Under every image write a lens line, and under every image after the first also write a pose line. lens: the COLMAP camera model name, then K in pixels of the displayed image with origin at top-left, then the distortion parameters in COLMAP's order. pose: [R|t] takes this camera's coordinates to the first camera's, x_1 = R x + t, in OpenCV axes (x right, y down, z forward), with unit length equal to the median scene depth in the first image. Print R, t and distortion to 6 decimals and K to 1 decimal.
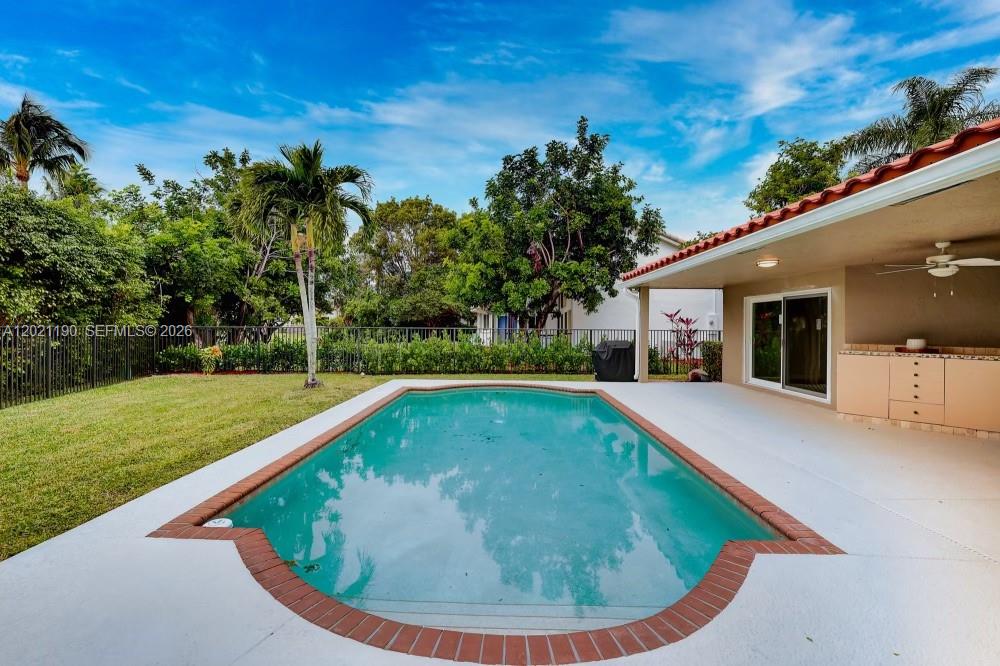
lens RADIAL K [[437.2, 0, 500.0], [0, 437.2, 333.0], [0, 0, 1]] dist [-0.003026, -0.000285]
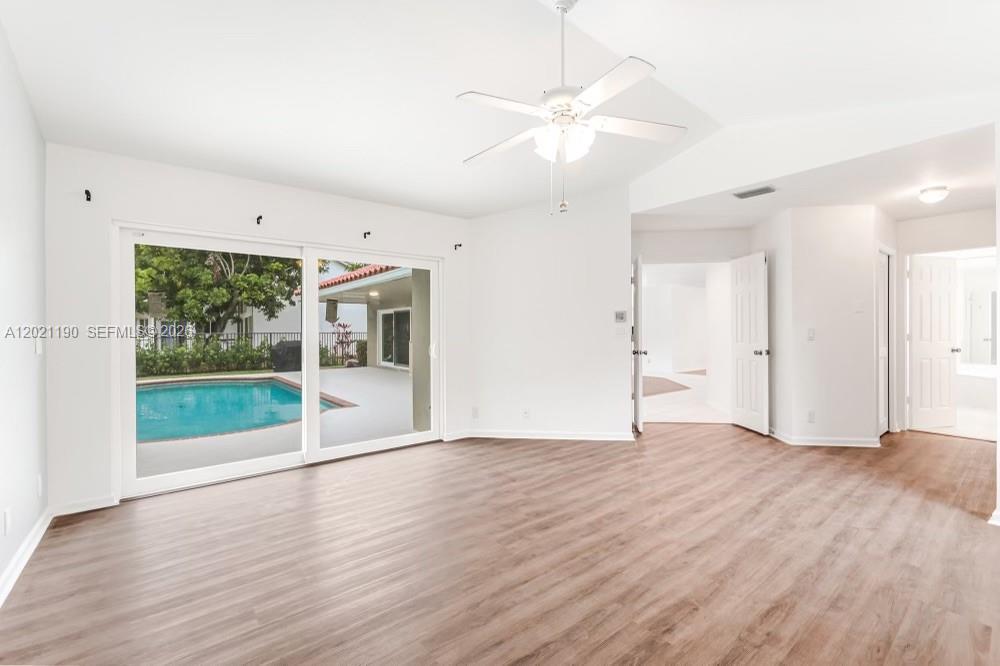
lens RADIAL K [[437.2, 0, 500.0], [0, 437.2, 333.0], [0, 0, 1]] dist [-0.003026, -0.000285]
pose [[0.779844, -0.010828, 0.625881, -0.047509], [0.019155, 0.999795, -0.006570, 0.011155], [-0.625681, 0.017112, 0.779891, -0.305138]]
